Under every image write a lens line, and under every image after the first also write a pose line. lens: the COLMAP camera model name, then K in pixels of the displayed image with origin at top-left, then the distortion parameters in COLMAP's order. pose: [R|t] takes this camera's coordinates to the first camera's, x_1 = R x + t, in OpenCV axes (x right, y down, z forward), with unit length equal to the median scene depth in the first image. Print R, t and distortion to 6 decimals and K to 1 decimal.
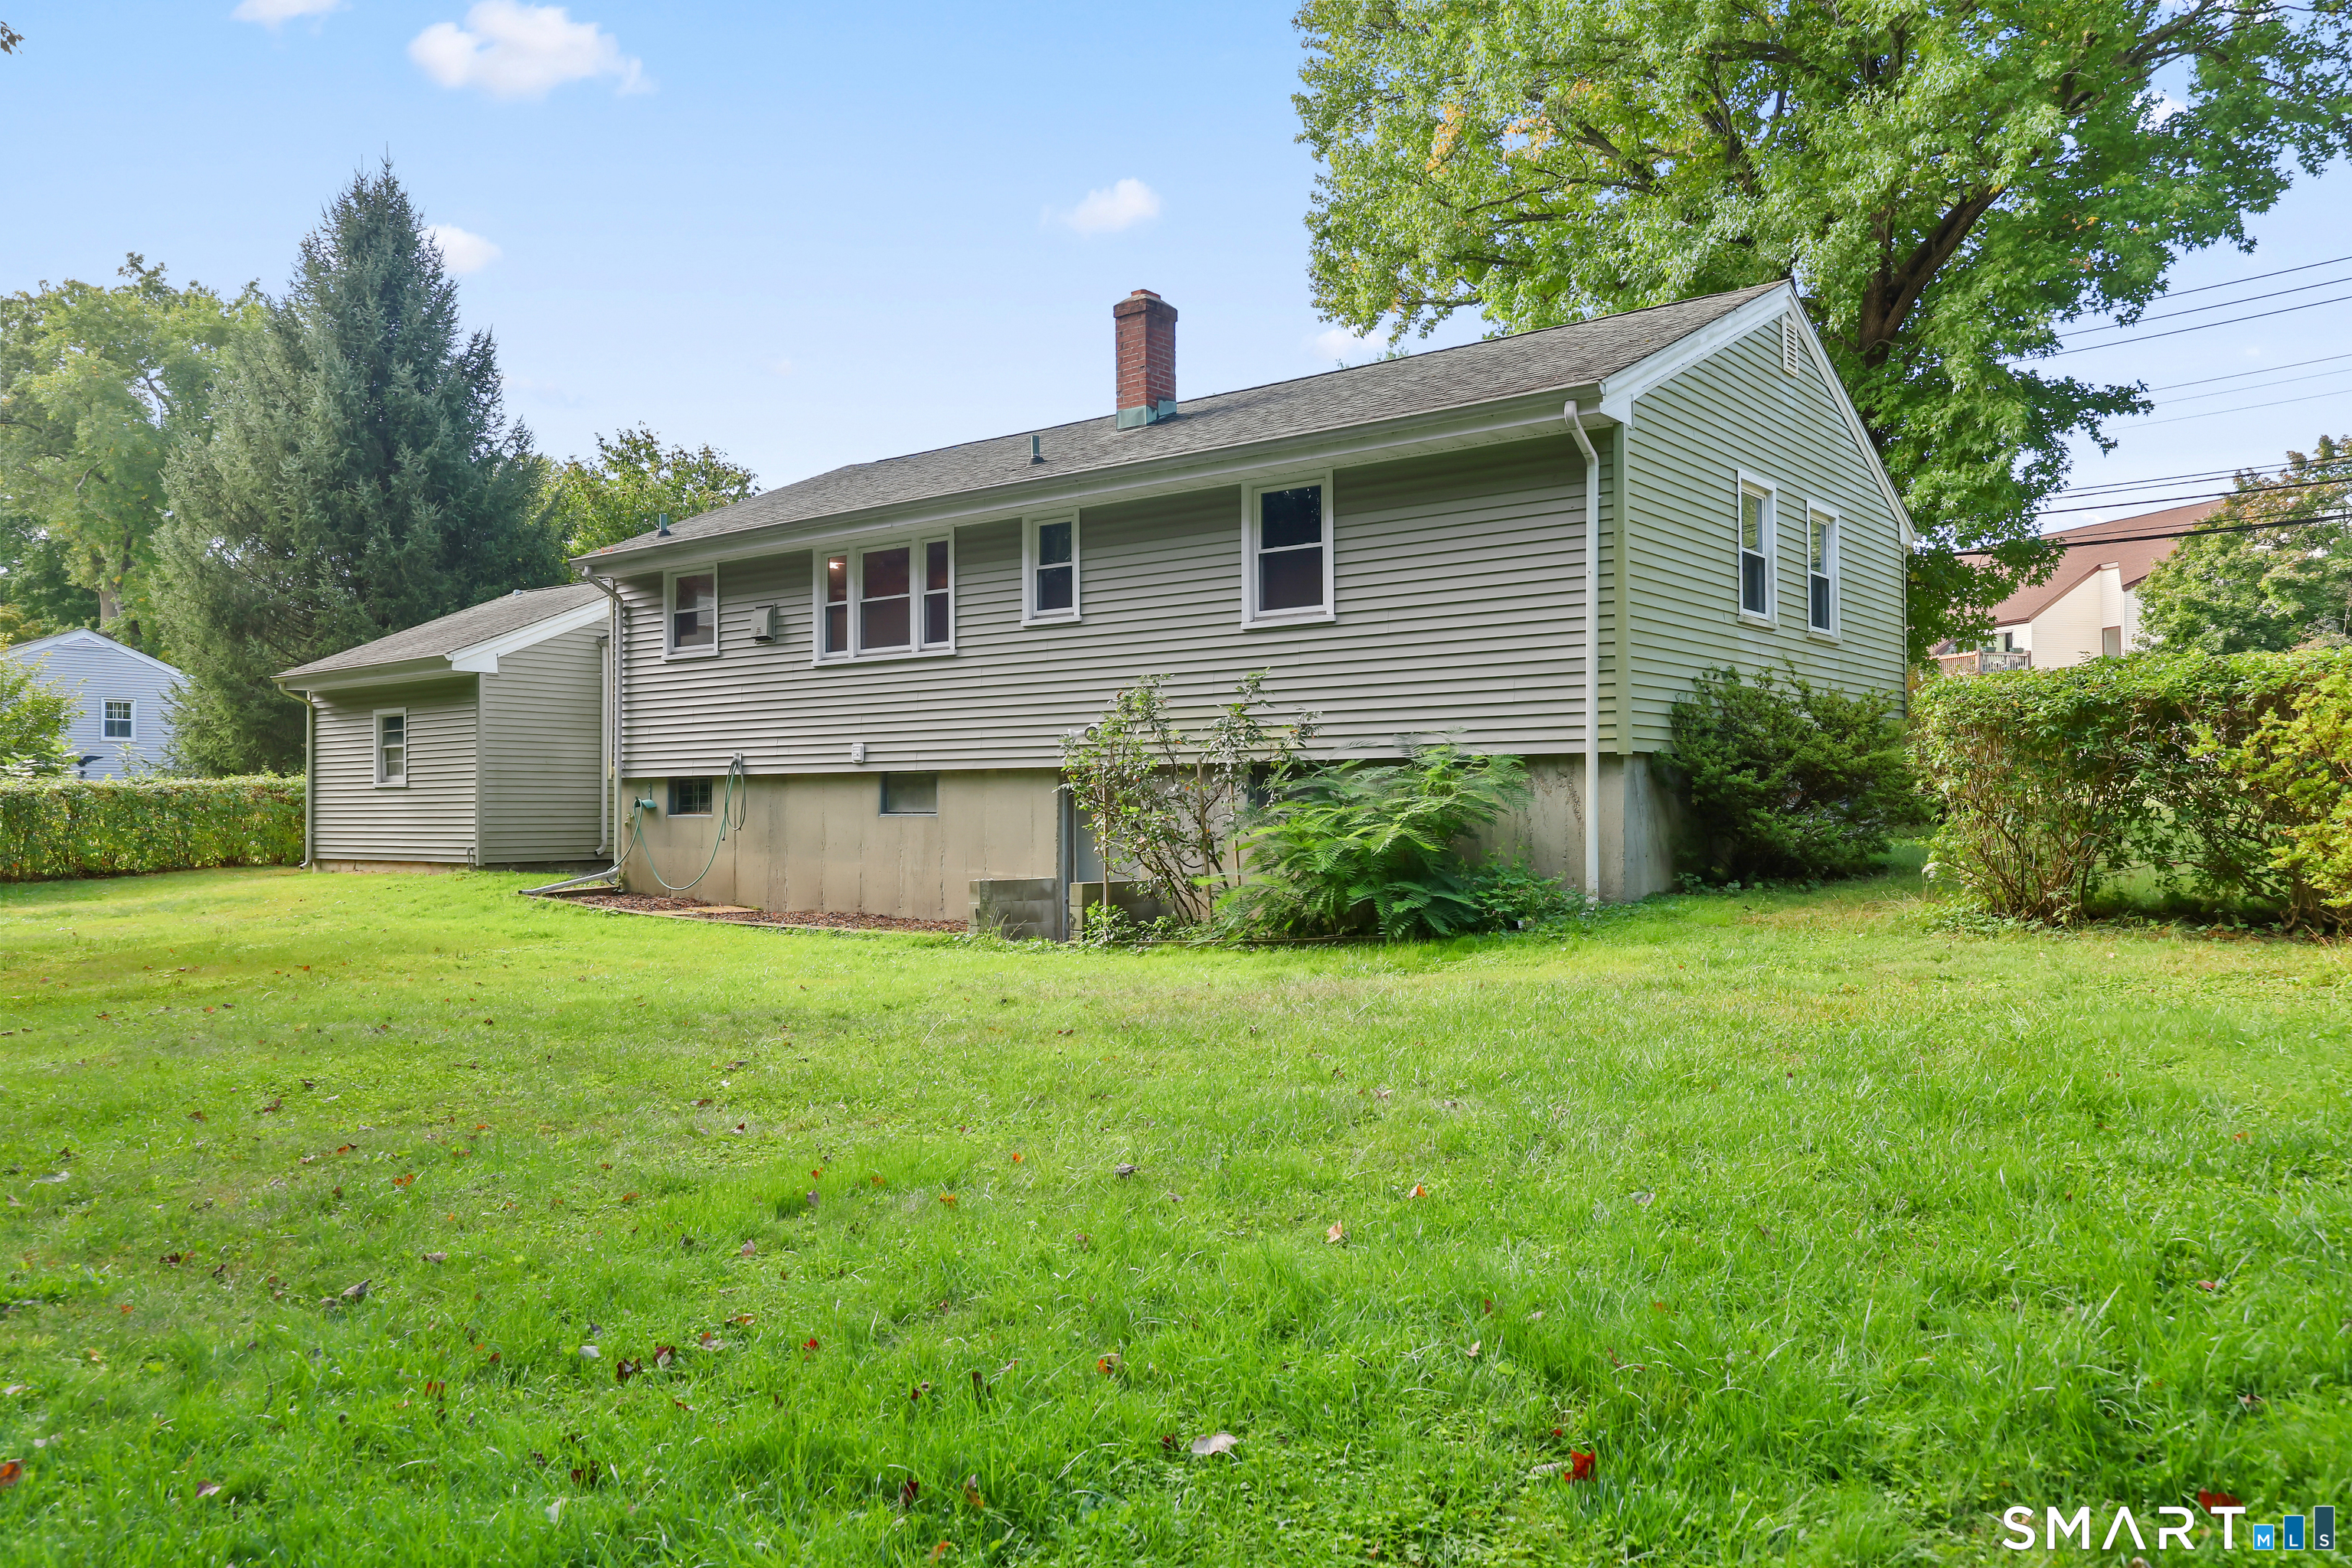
lens RADIAL K [[1678.1, 0, 1174.3], [0, 1678.1, 782.1], [0, 0, 1]] dist [0.001018, -0.000293]
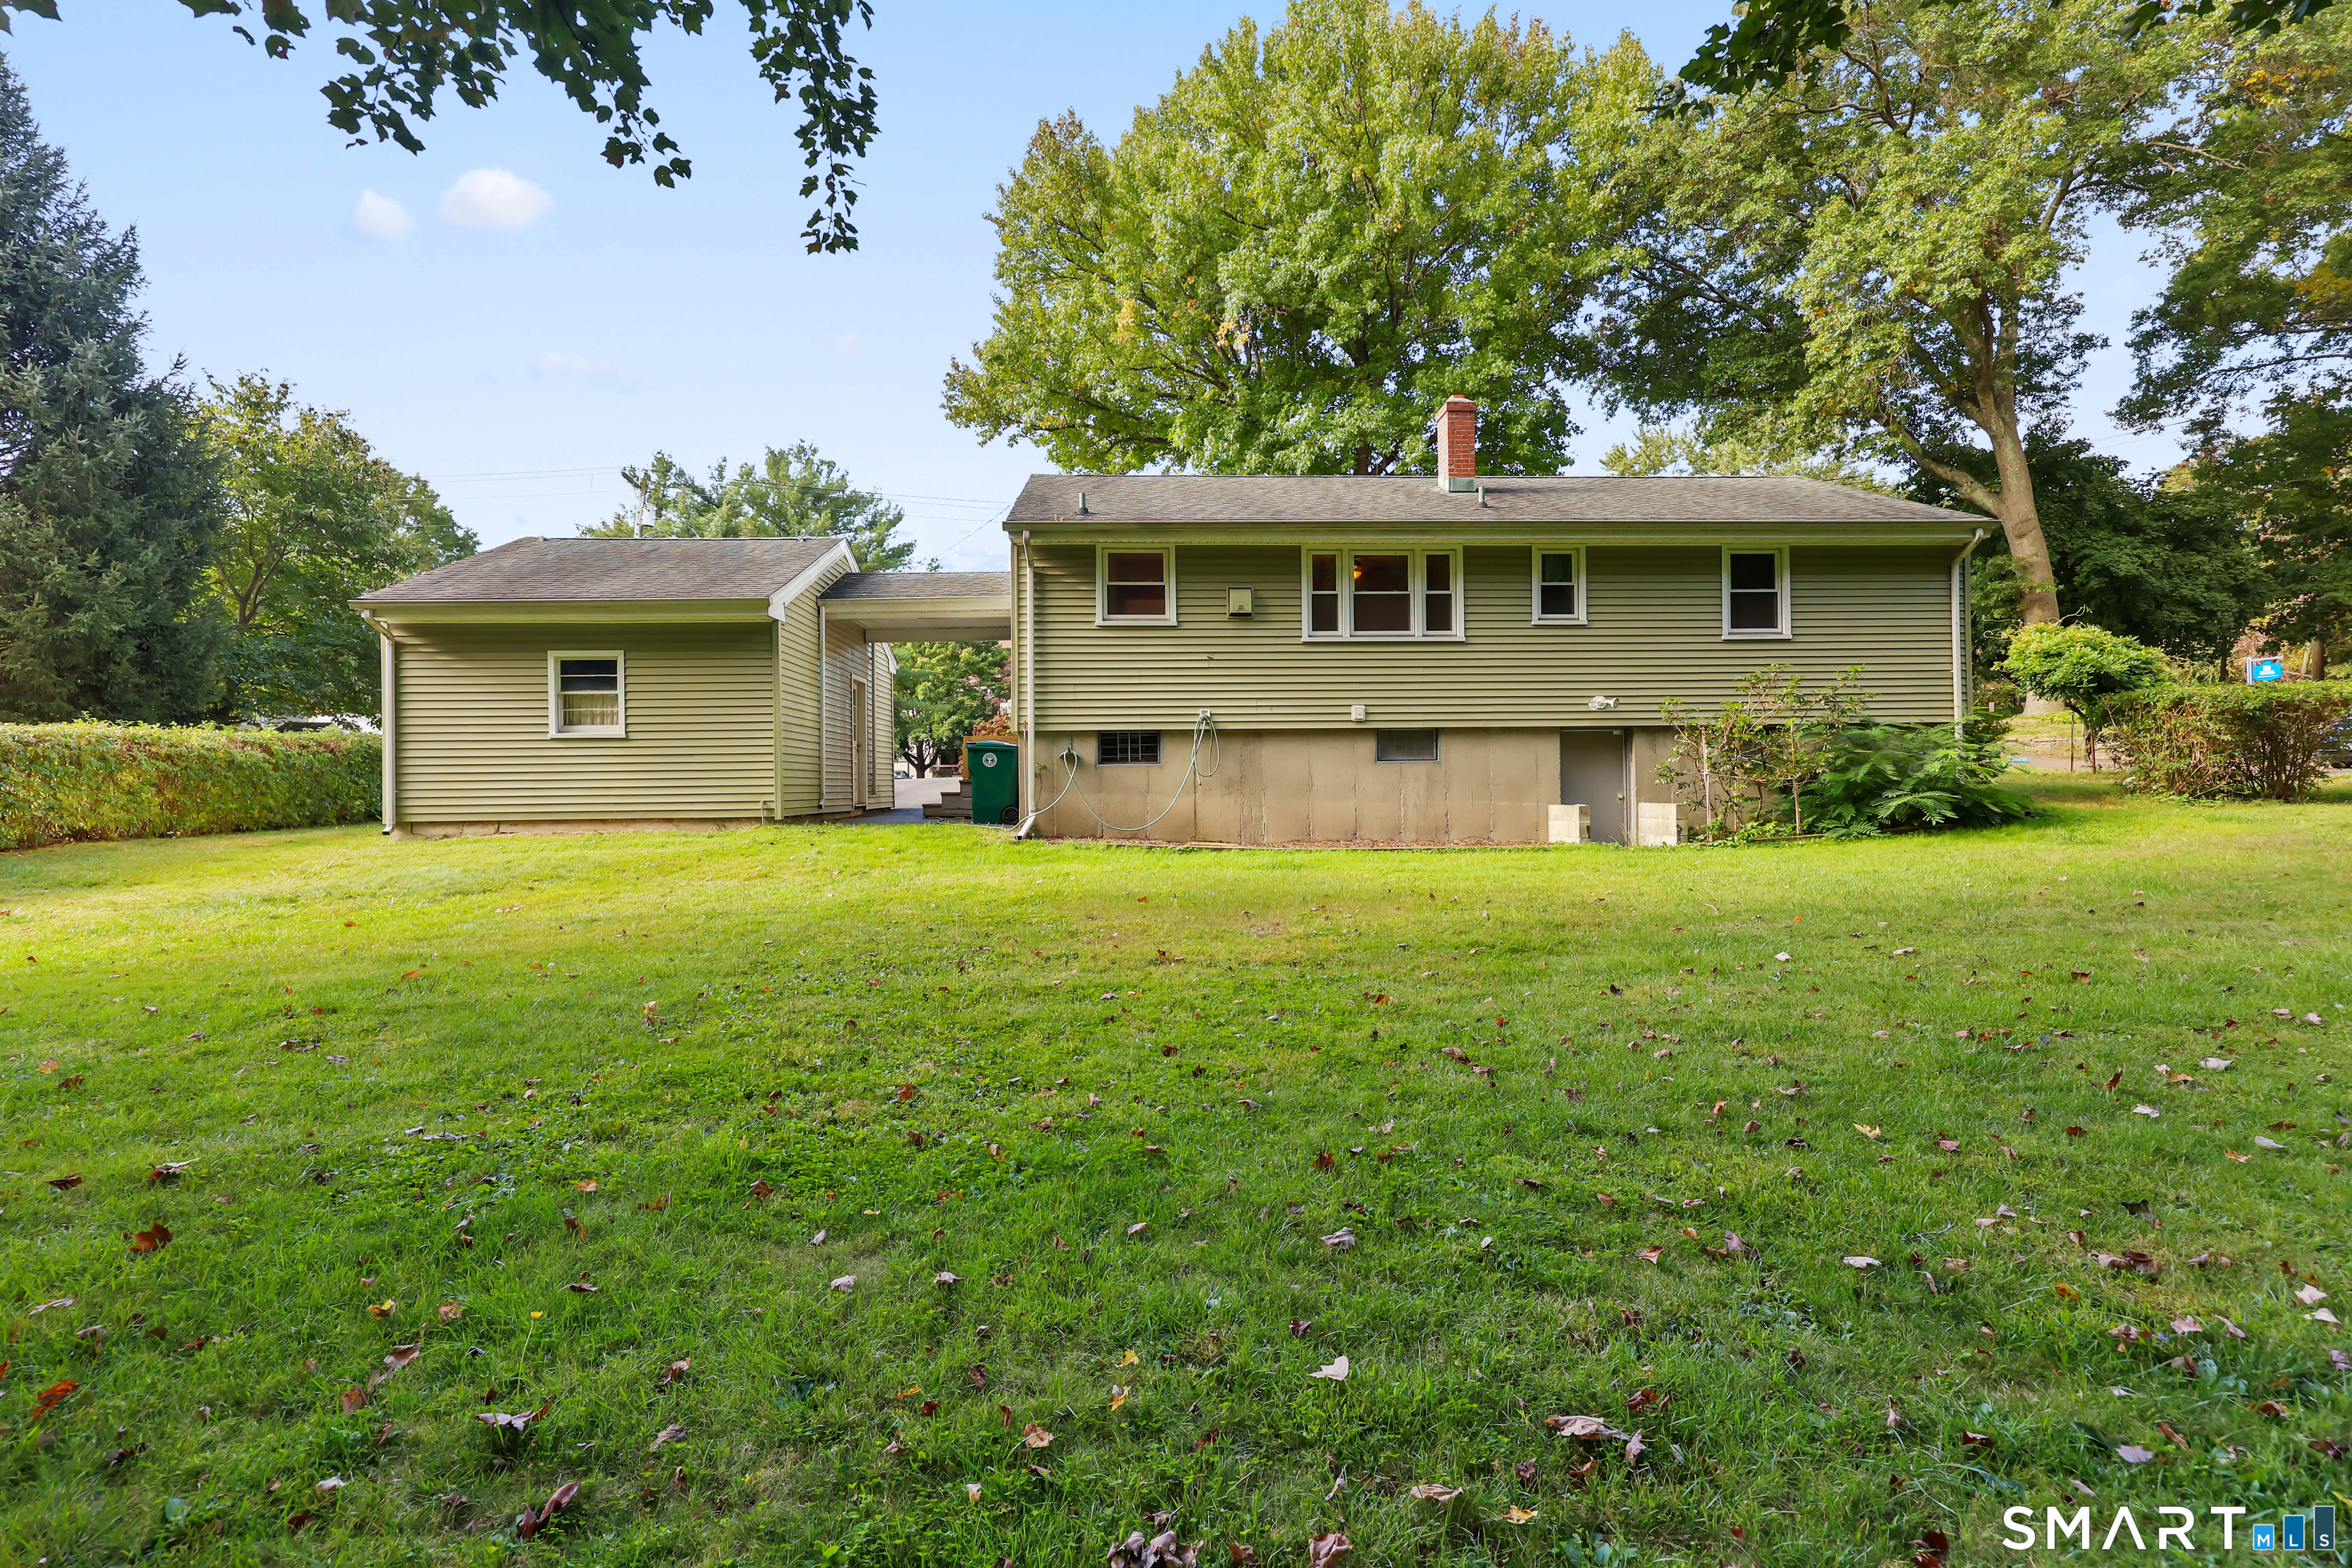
lens RADIAL K [[1124.9, 0, 1175.2], [0, 1124.9, 778.3], [0, 0, 1]] dist [0.015480, -0.000014]
pose [[0.753193, 0.003940, 0.657788, -0.832752], [-0.003198, 0.999992, -0.002328, 0.033199], [-0.657792, -0.000351, 0.753199, 0.444659]]
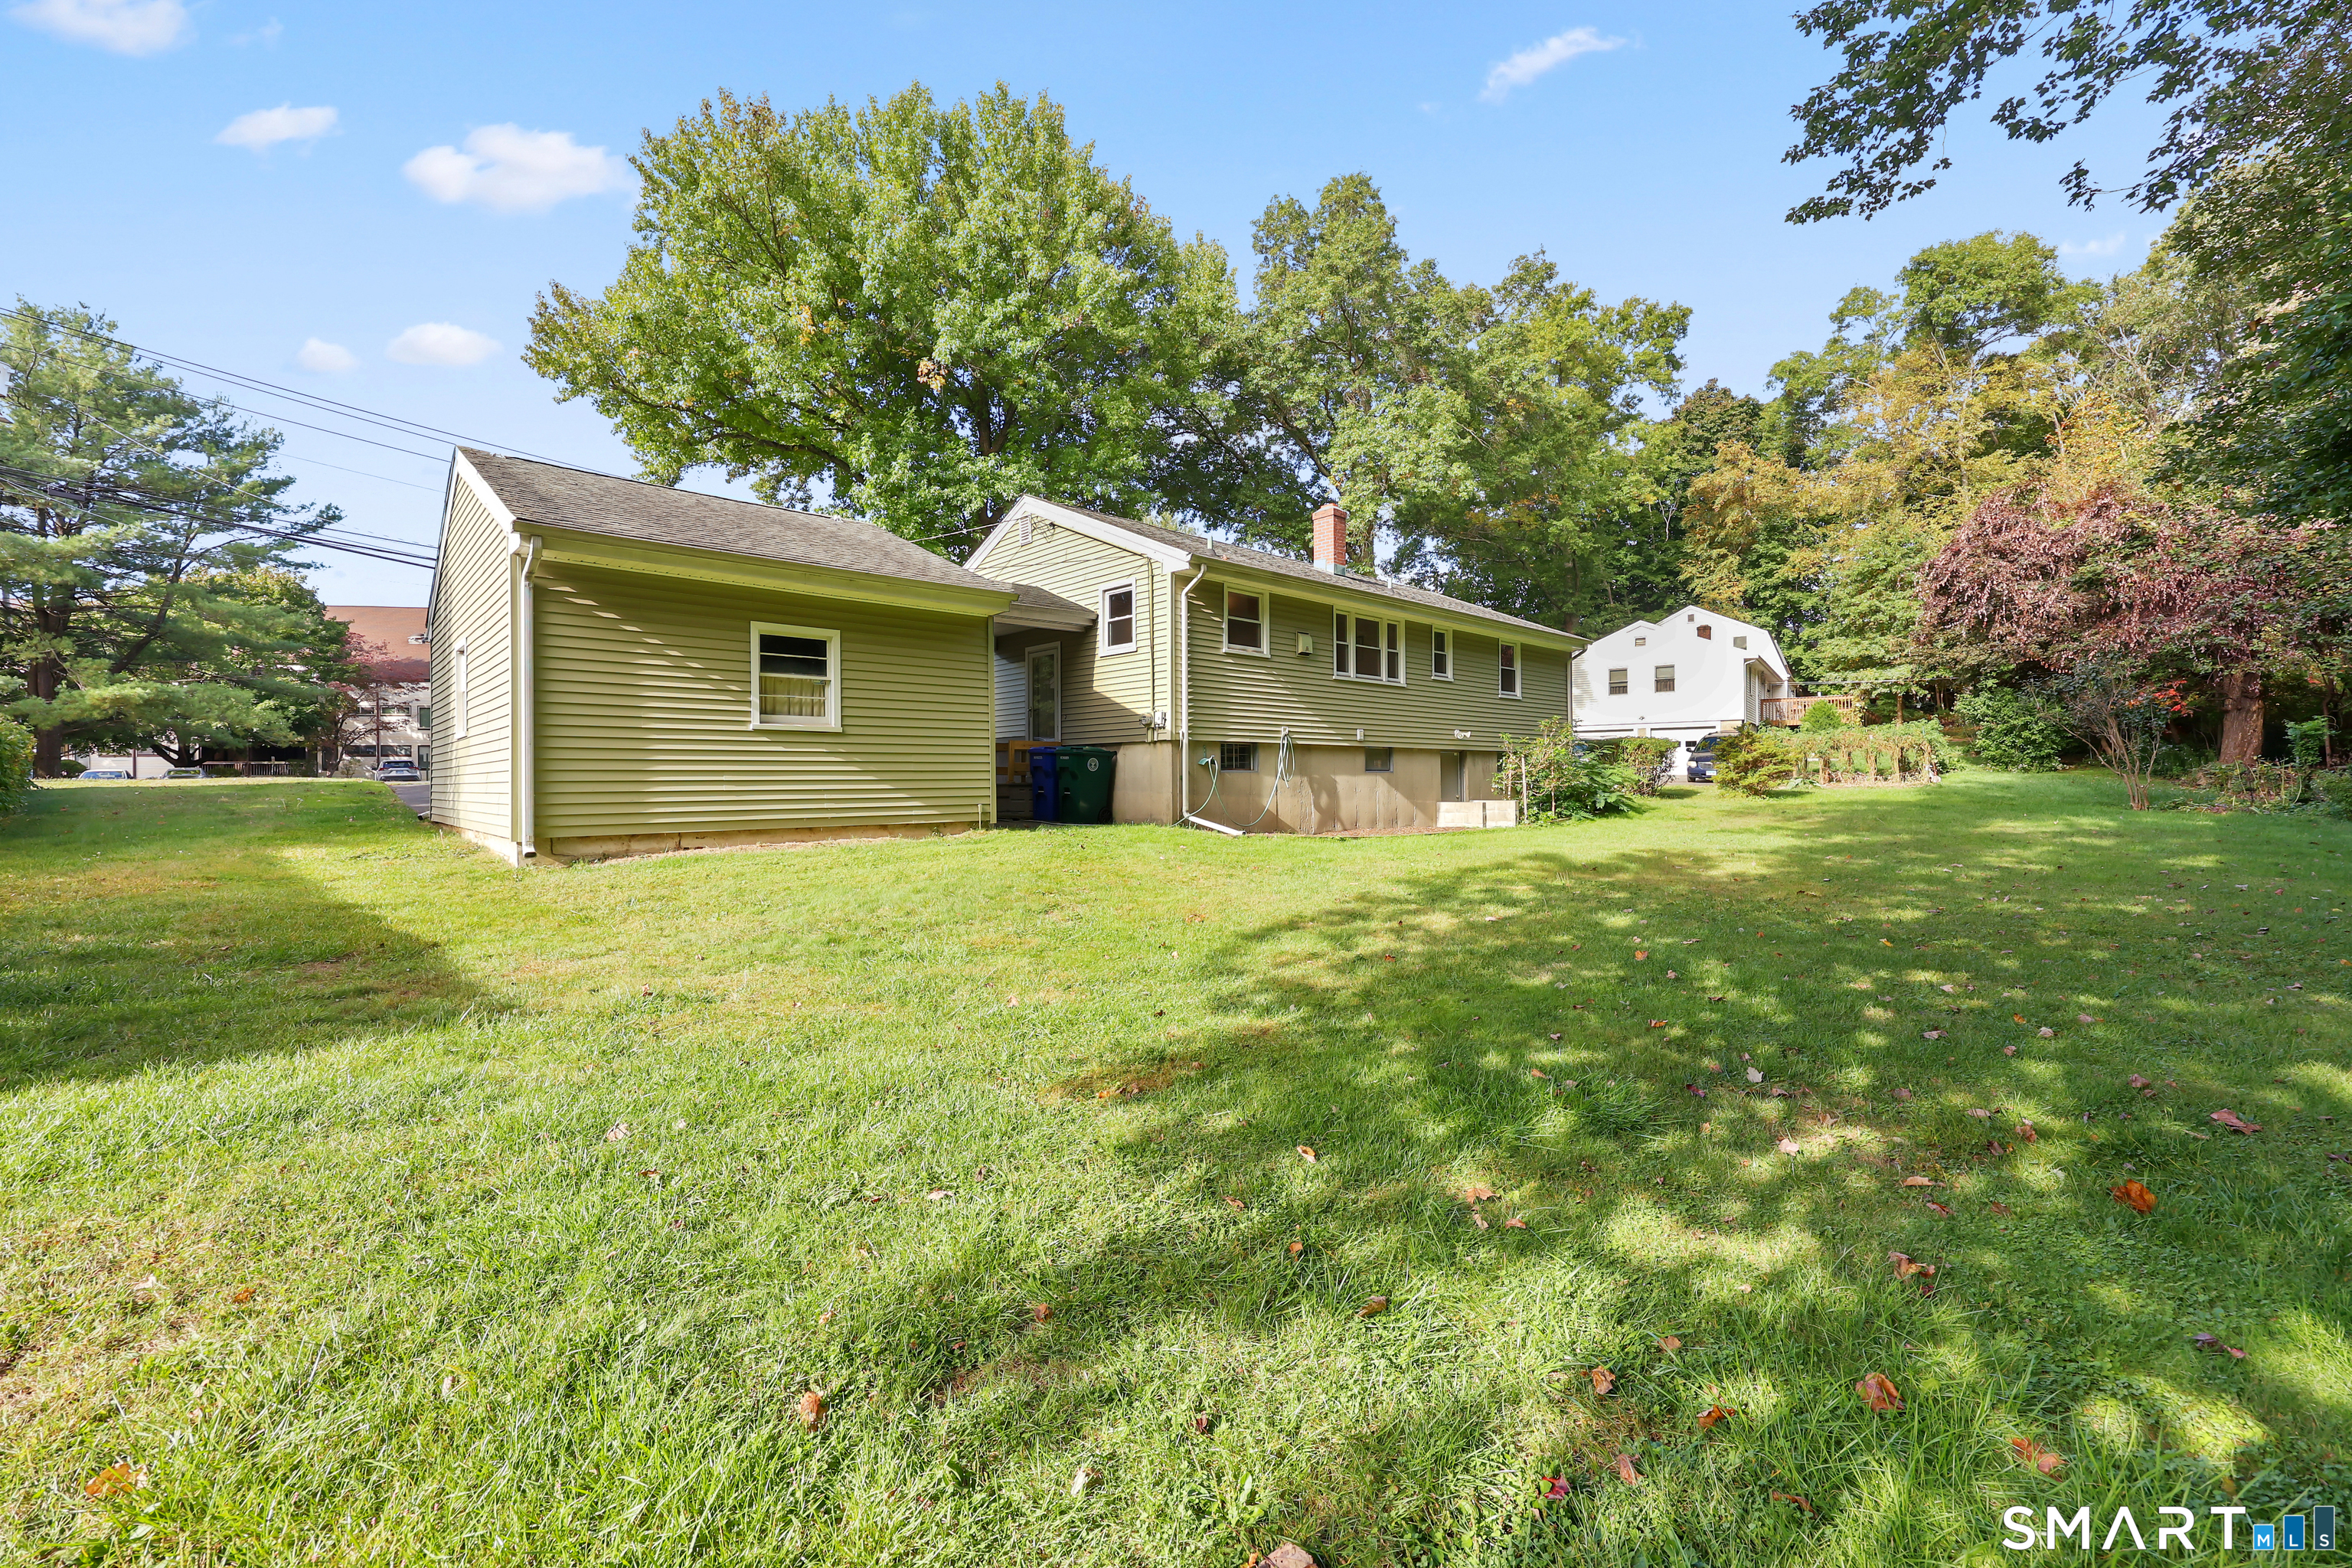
lens RADIAL K [[947.1, 0, 1175.1], [0, 947.1, 785.4], [0, 0, 1]] dist [0.000240, 0.000177]
pose [[0.158469, -0.001587, 0.987363, -1.143337], [-0.013292, 0.999905, 0.003741, 0.031384], [-0.987275, -0.013717, 0.158433, 1.012418]]
